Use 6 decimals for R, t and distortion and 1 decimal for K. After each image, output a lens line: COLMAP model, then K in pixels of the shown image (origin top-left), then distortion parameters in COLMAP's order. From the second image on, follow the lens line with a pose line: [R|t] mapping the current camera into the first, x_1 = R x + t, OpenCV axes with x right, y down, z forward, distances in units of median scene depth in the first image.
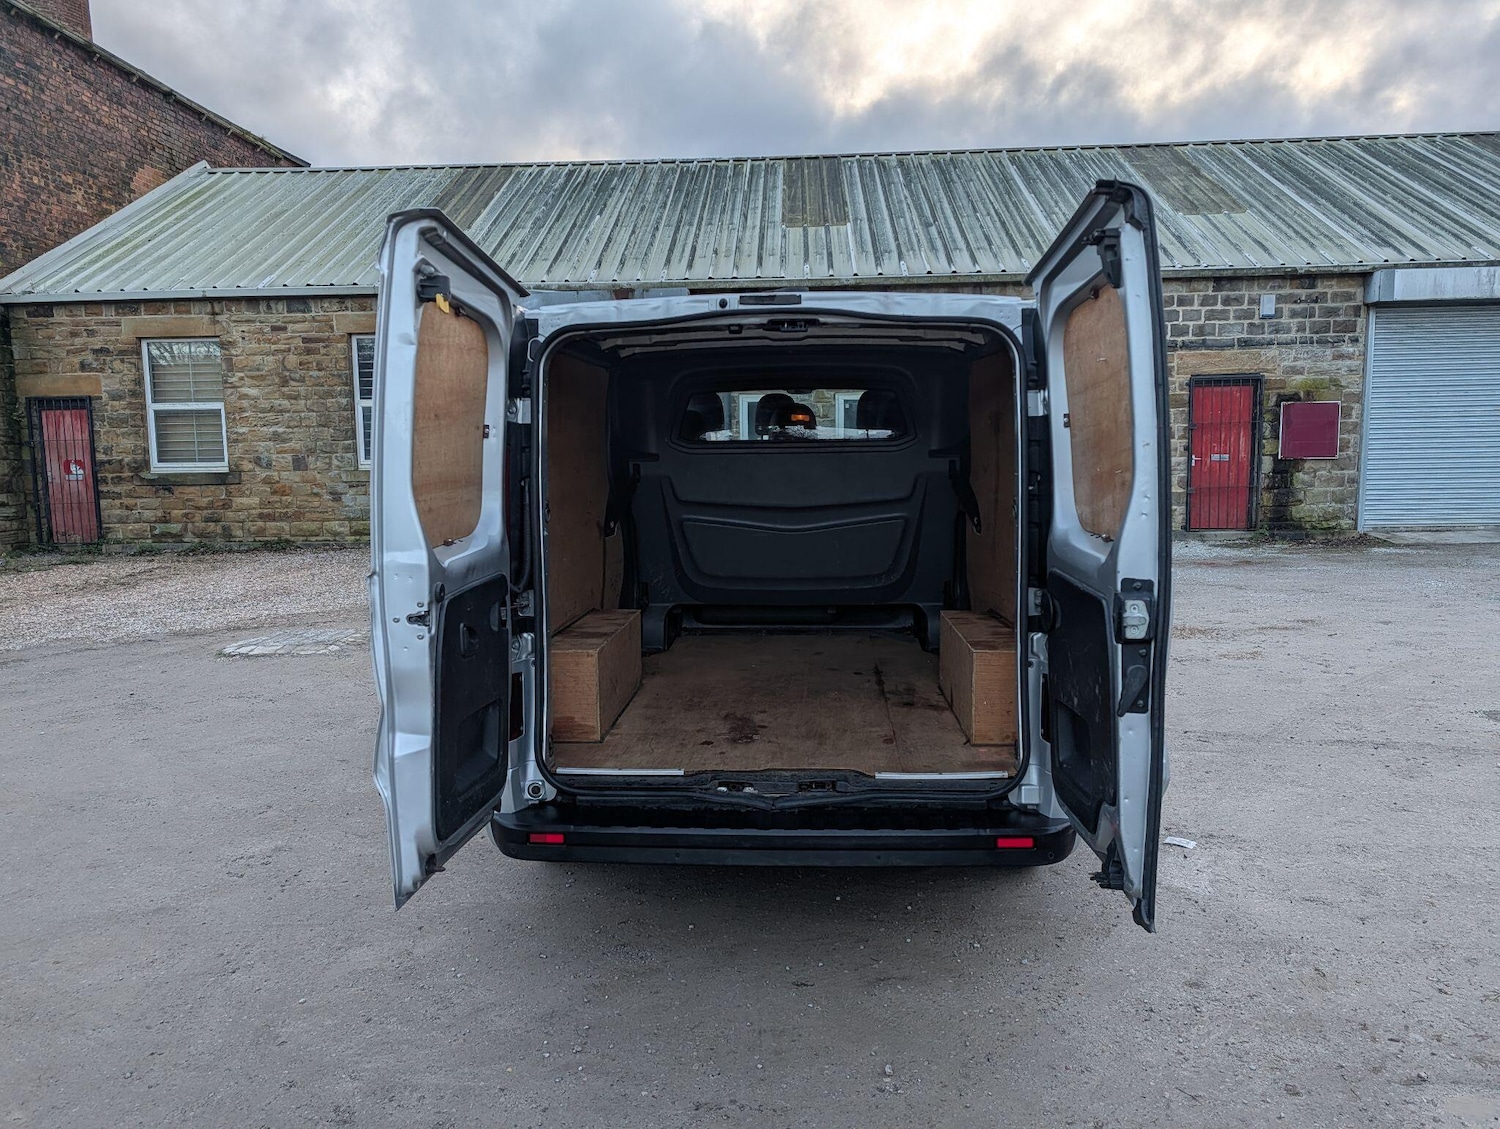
lens RADIAL K [[1072.4, 0, 755.2], [0, 1072.4, 571.7], [0, 0, 1]] dist [0.026994, -0.014430]
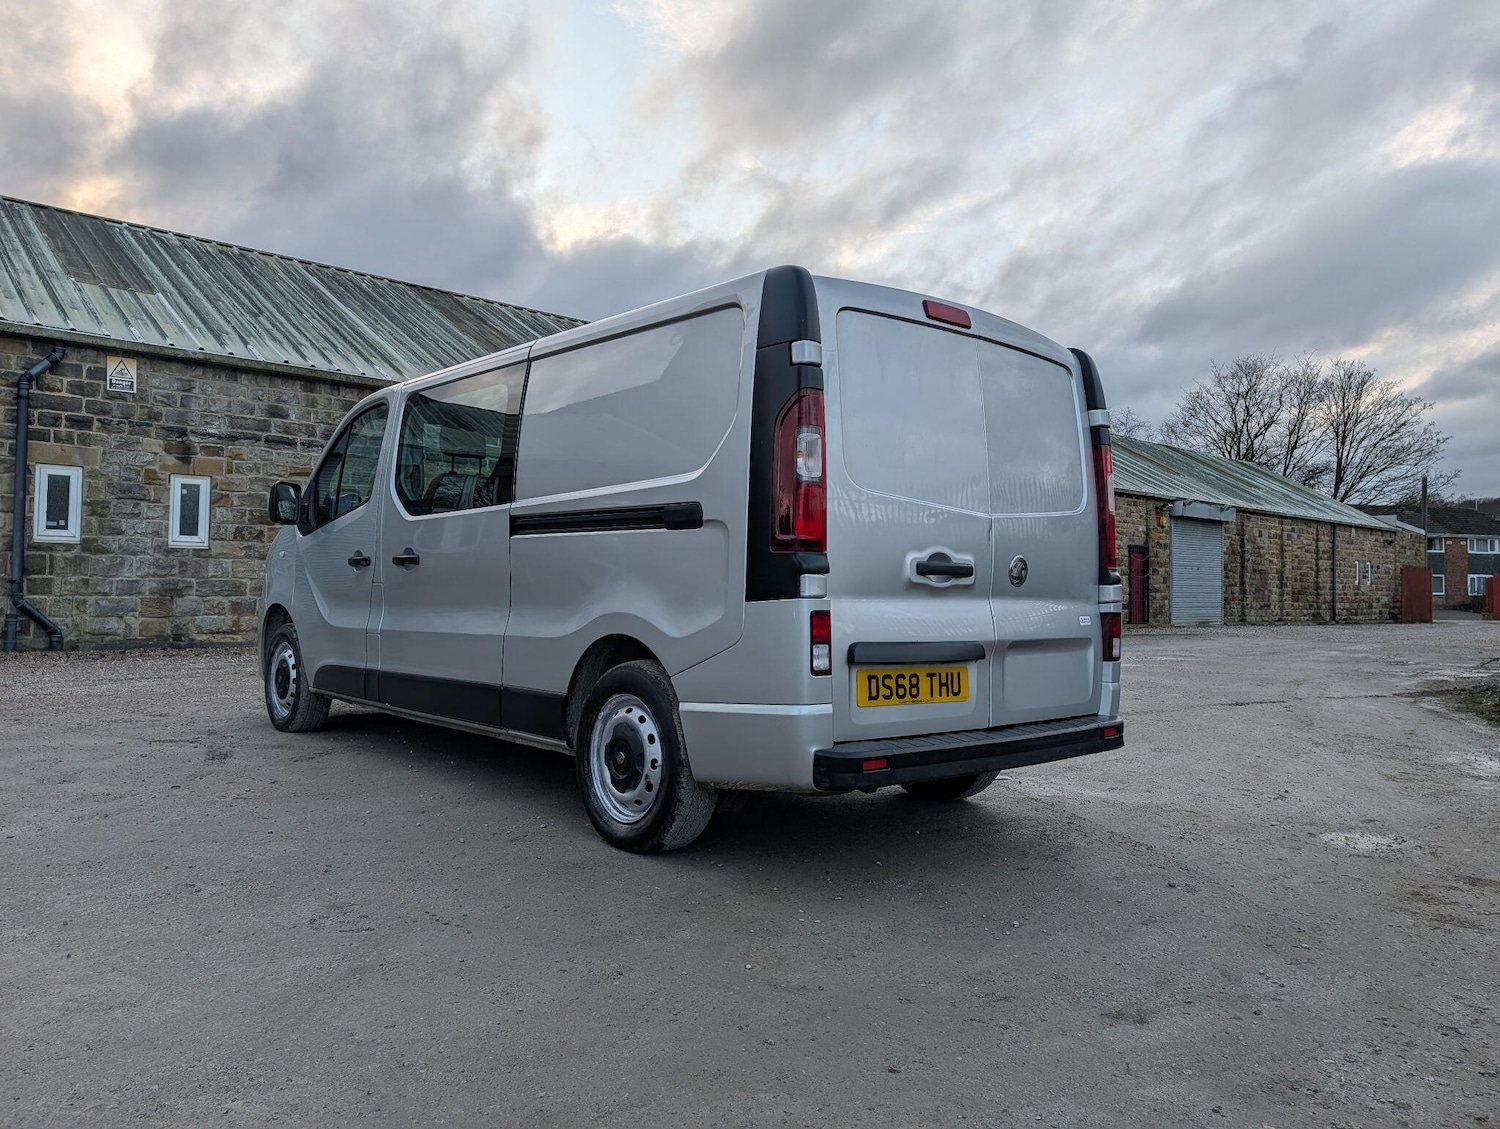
lens RADIAL K [[1082.2, 0, 756.7], [0, 1082.2, 558.6], [0, 0, 1]] dist [0.021863, -0.008410]
pose [[0.702969, 0.048762, 0.709547, -0.201895], [0.058358, 0.990328, -0.125875, 0.034356], [-0.708822, 0.129894, 0.693324, 0.063799]]
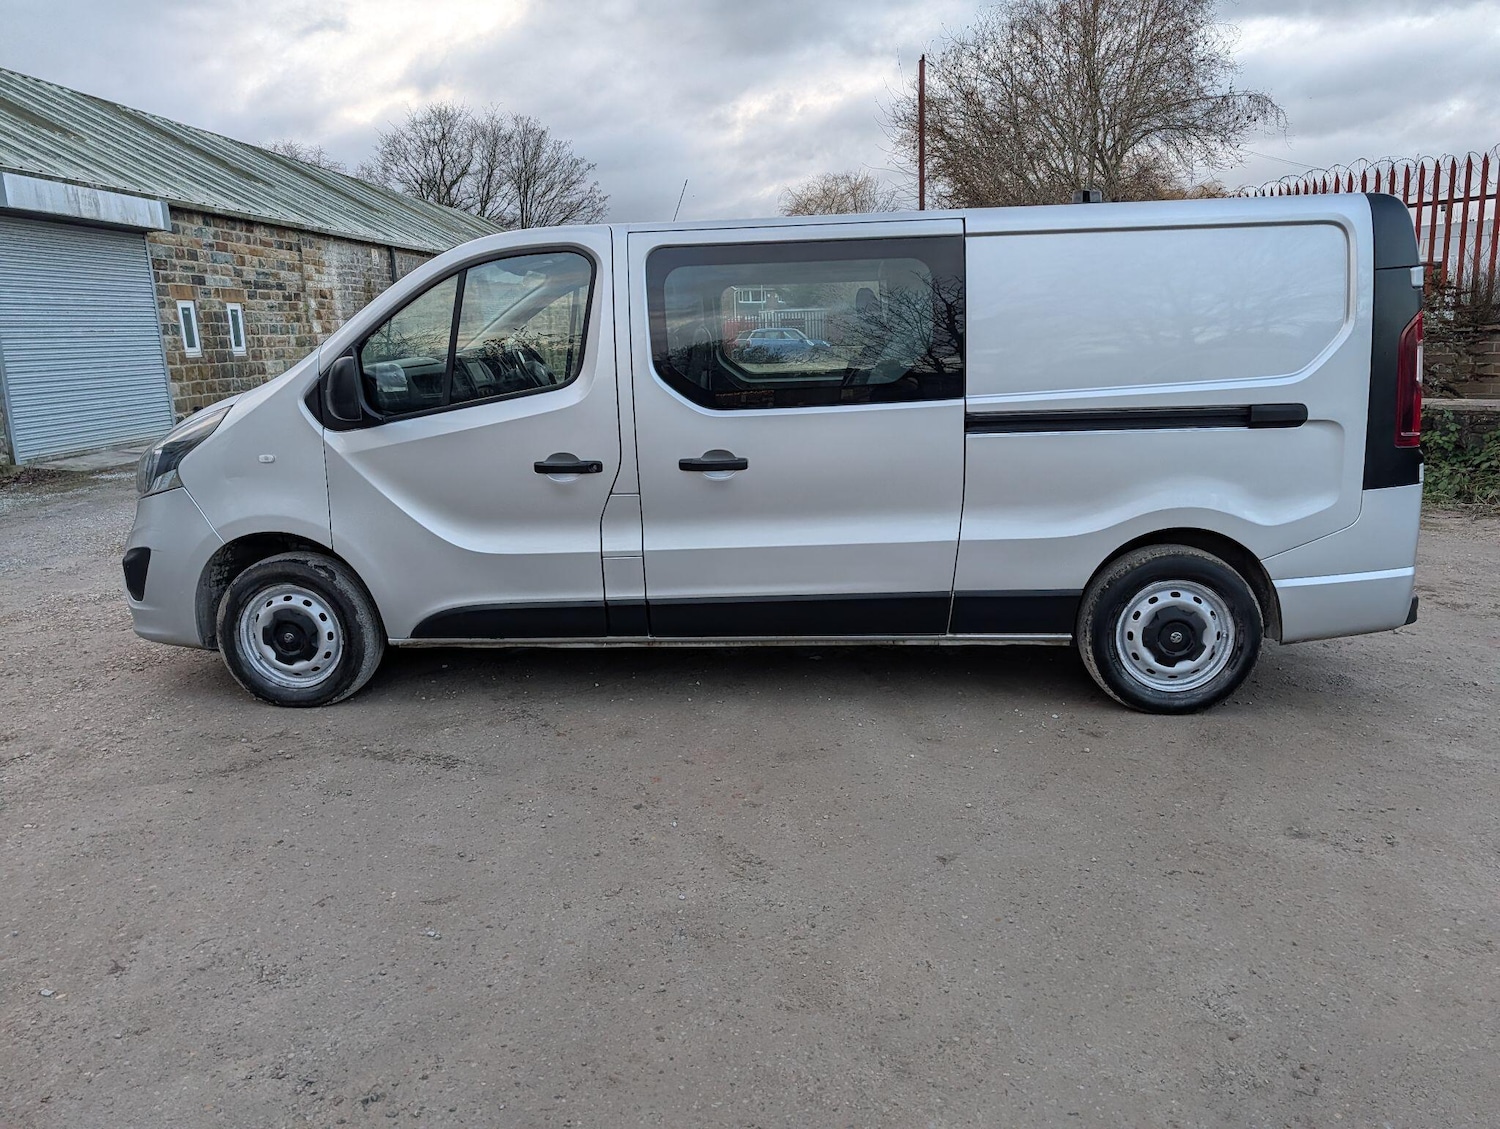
lens RADIAL K [[1074.0, 0, 761.6], [0, 1074.0, 530.2], [0, 0, 1]] dist [0.022395, -0.010417]
pose [[0.016483, -0.170245, 0.985264, -0.305389], [0.151731, 0.974411, 0.165832, -0.037655], [-0.988284, 0.146762, 0.041893, 0.341088]]
